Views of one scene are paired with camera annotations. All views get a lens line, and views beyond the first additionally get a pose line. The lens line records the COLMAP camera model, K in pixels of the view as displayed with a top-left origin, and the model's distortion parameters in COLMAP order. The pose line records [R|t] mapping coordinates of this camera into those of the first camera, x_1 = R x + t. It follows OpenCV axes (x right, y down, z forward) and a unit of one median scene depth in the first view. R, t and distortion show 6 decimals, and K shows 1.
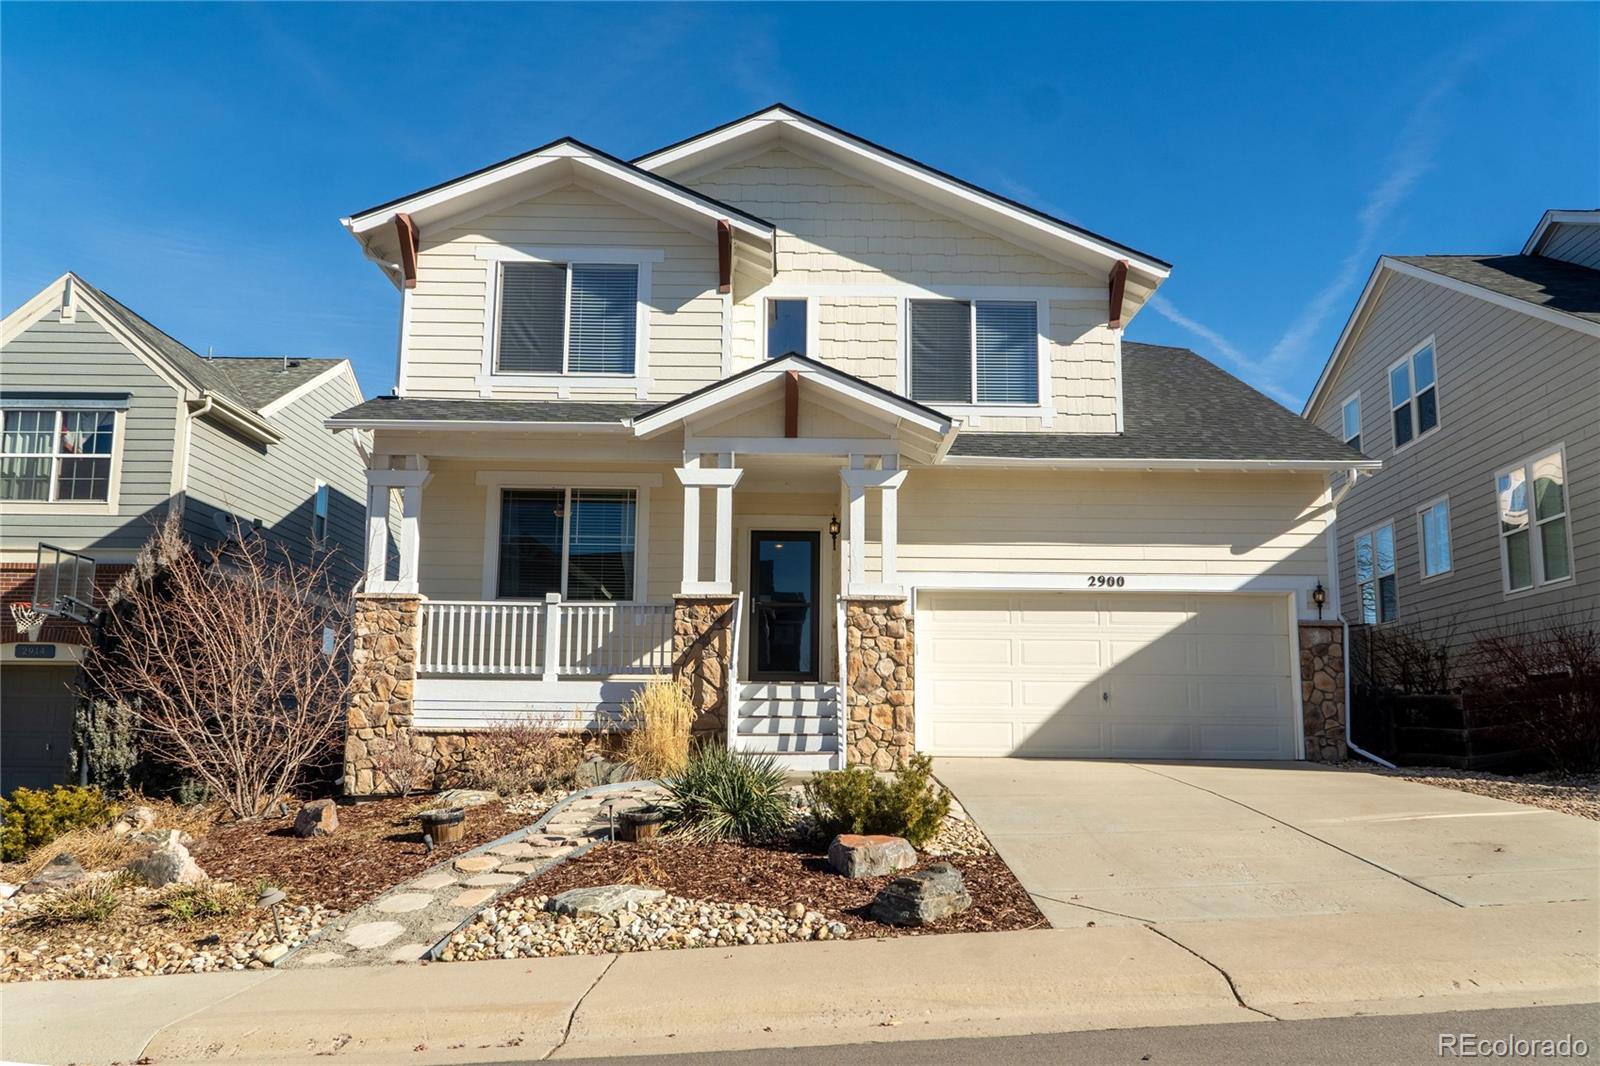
lens RADIAL K [[1351.6, 0, 797.3], [0, 1351.6, 532.0], [0, 0, 1]] dist [-0.003234, 0.002920]
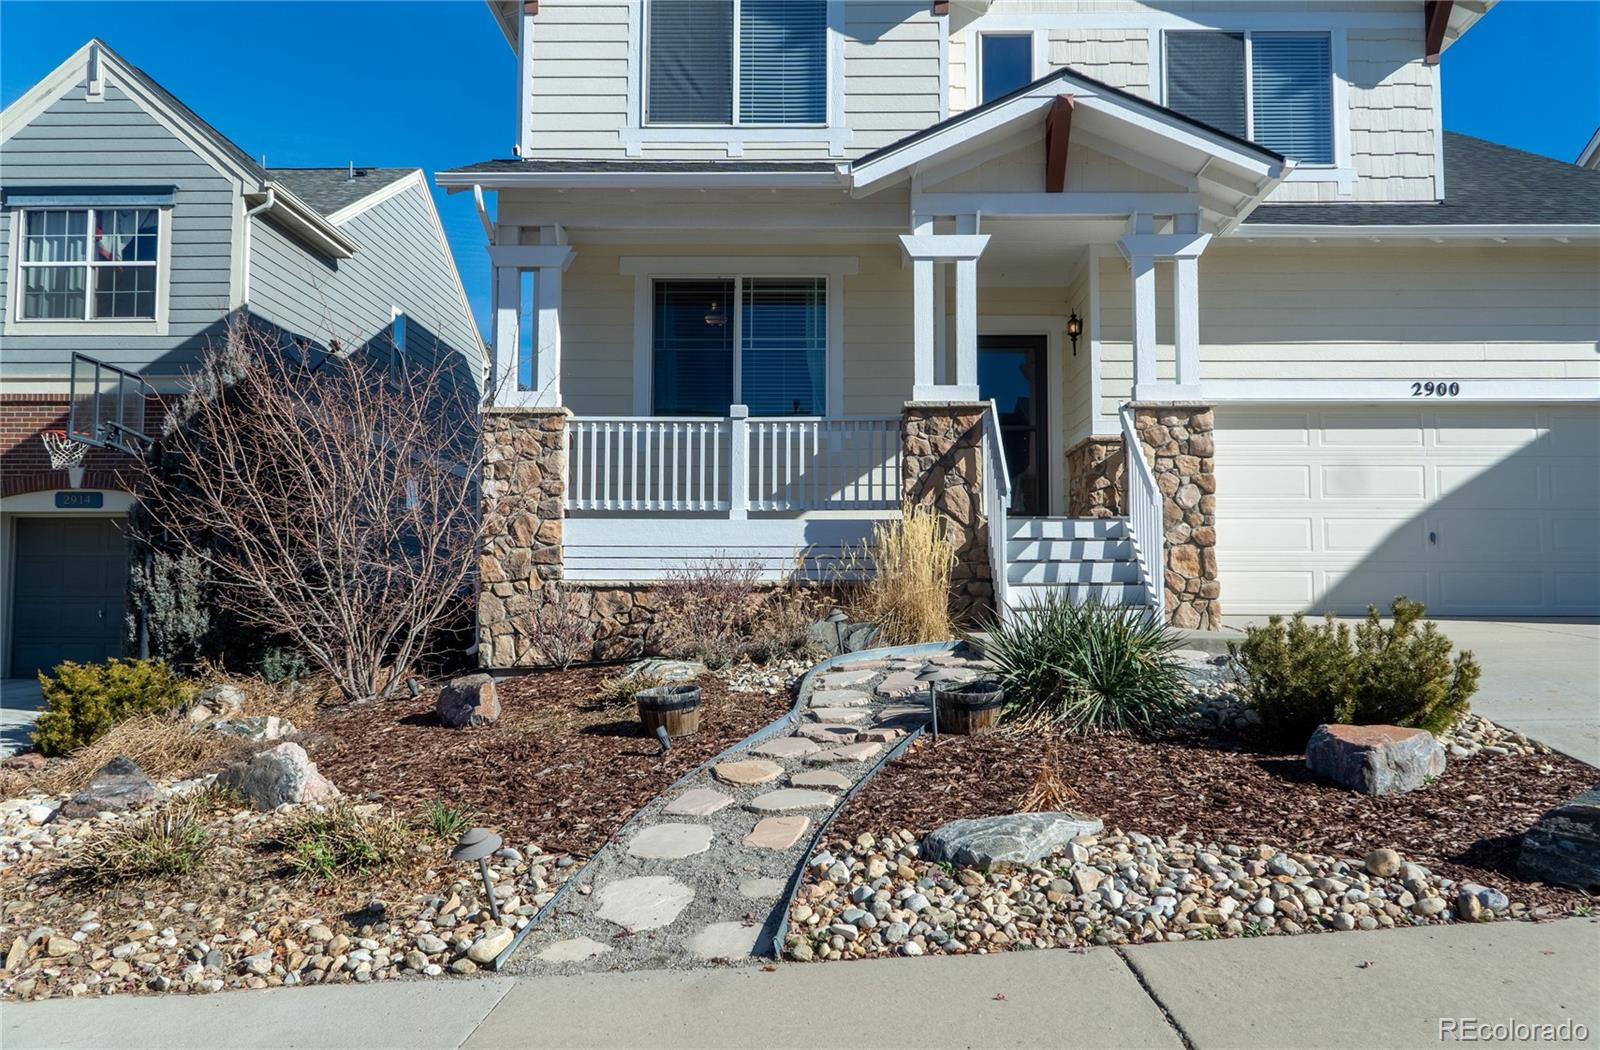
lens RADIAL K [[1349.2, 0, 801.2], [0, 1349.2, 519.5], [0, 0, 1]] dist [-0.006028, 0.013102]
pose [[0.999590, -0.009019, -0.027160, -0.126329], [0.011280, 0.996379, 0.084273, 0.046210], [0.026301, -0.084544, 0.996073, 0.238769]]
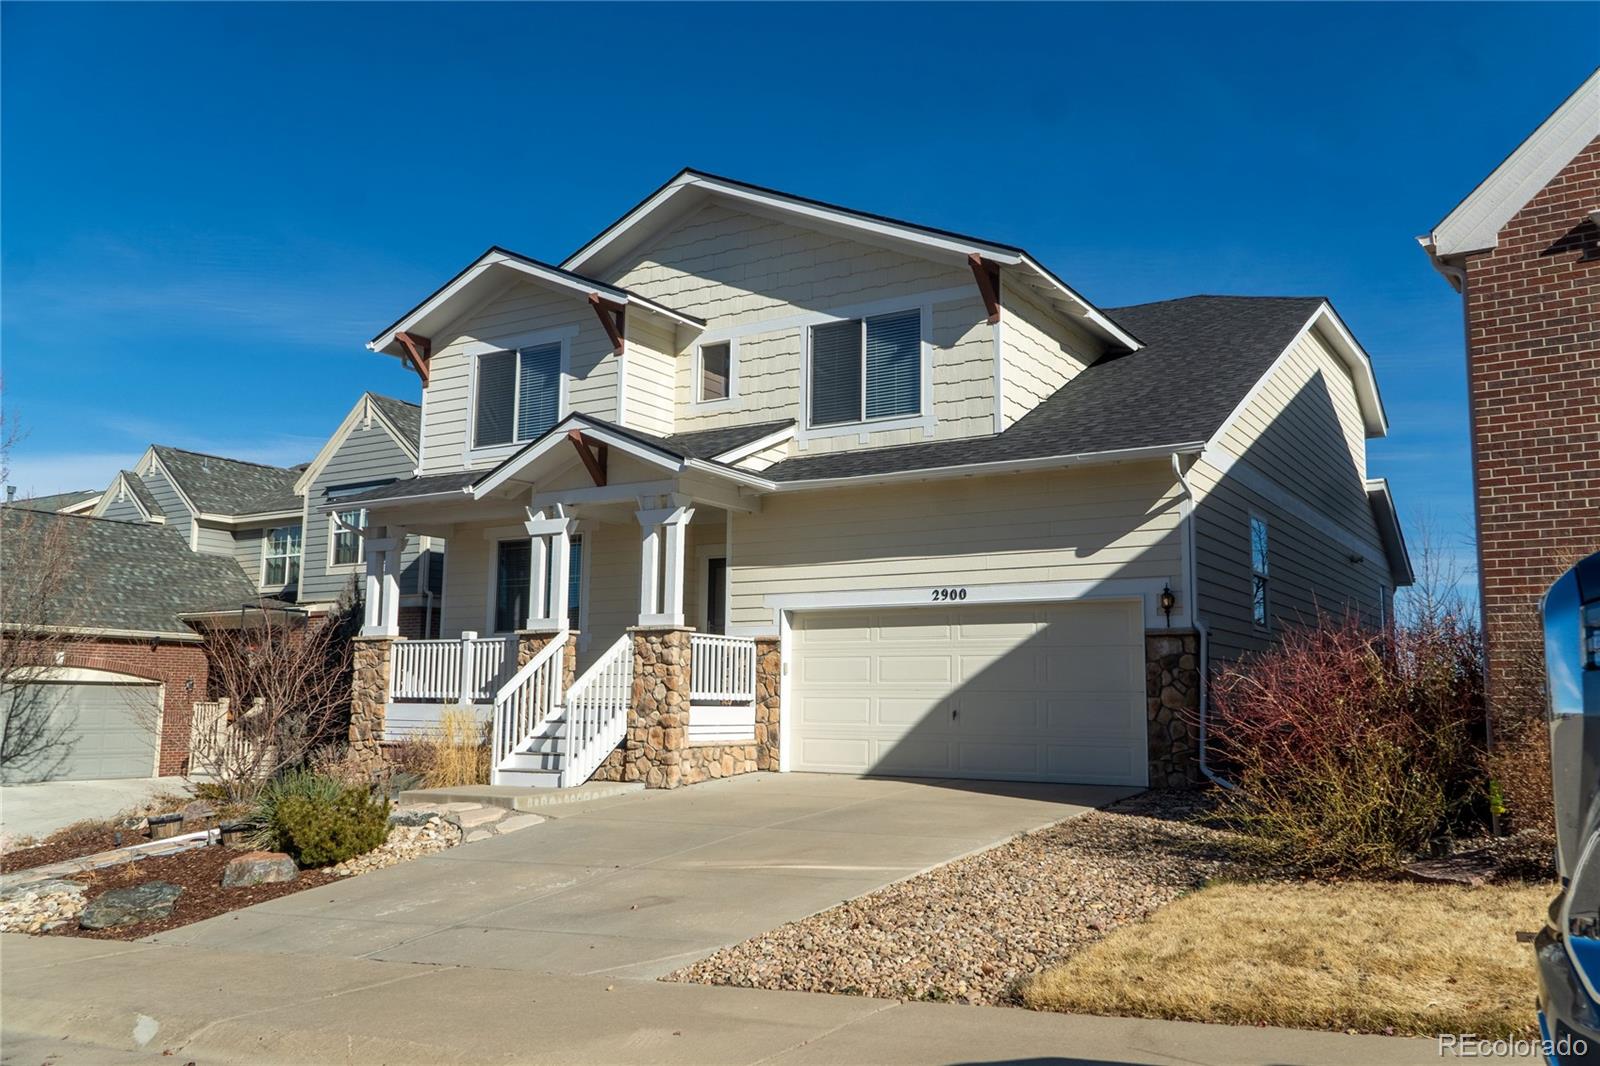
lens RADIAL K [[1313.6, 0, 800.0], [0, 1313.6, 533.0], [0, 0, 1]] dist [-0.003586, 0.004839]
pose [[0.836952, -0.072333, -0.542475, 0.719755], [0.080934, 0.996687, -0.008030, -0.009206], [0.541258, -0.037184, 0.840034, 0.175827]]
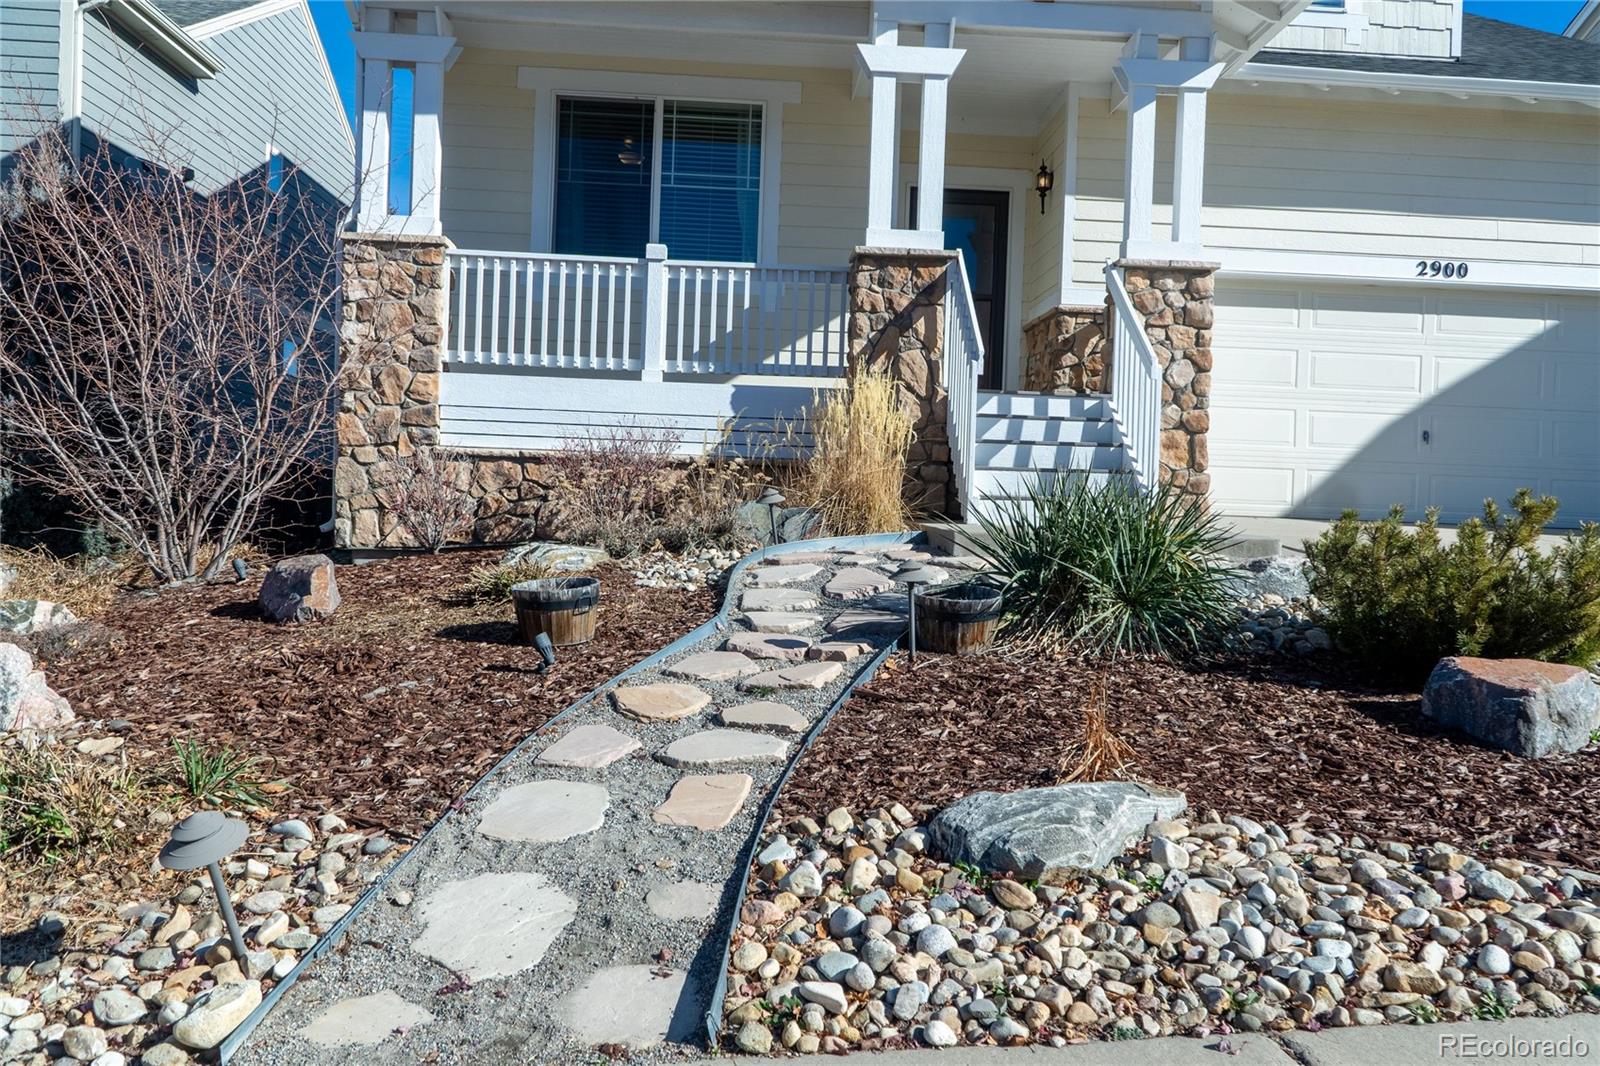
lens RADIAL K [[1313.6, 0, 800.0], [0, 1313.6, 533.0], [0, 0, 1]] dist [-0.003586, 0.004839]
pose [[0.998718, 0.024832, 0.044104, -0.137946], [-0.032043, 0.984720, 0.171174, 0.071651], [-0.039179, -0.172368, 0.984253, 0.366842]]
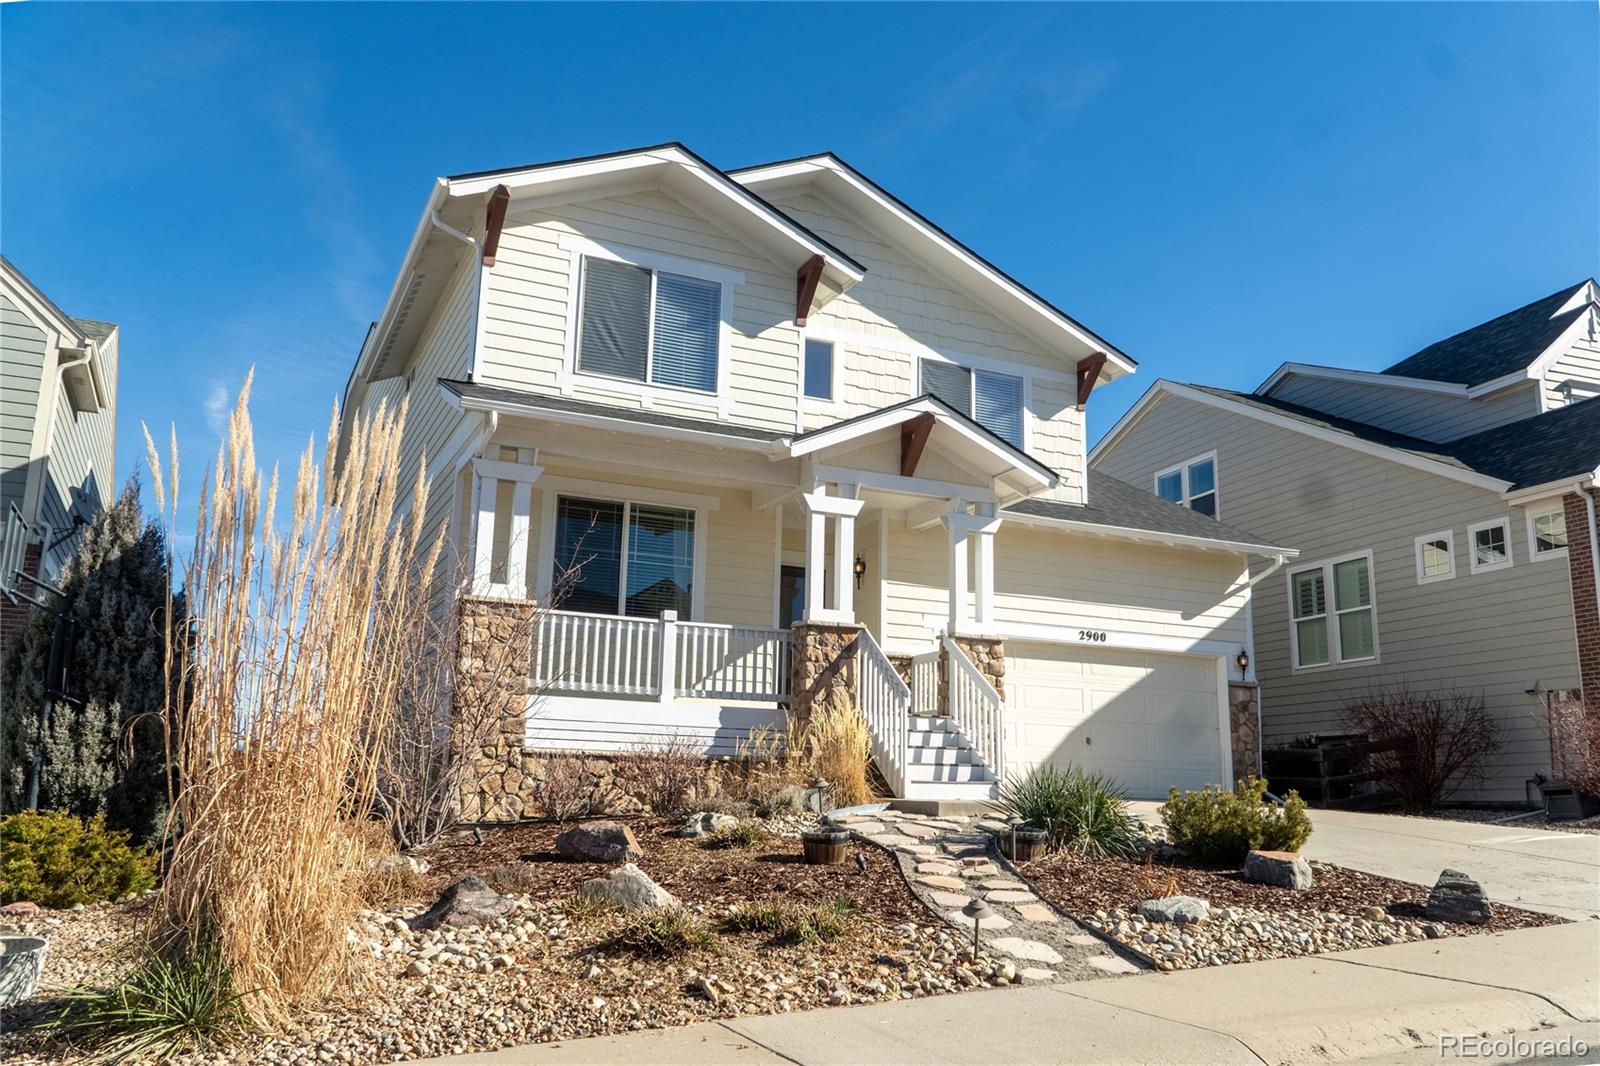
lens RADIAL K [[1313.6, 0, 800.0], [0, 1313.6, 533.0], [0, 0, 1]] dist [-0.003586, 0.004839]
pose [[0.913197, 0.095163, 0.396252, -0.470870], [-0.075910, 0.995057, -0.064030, 0.043582], [-0.400387, 0.028392, 0.915906, 0.118977]]
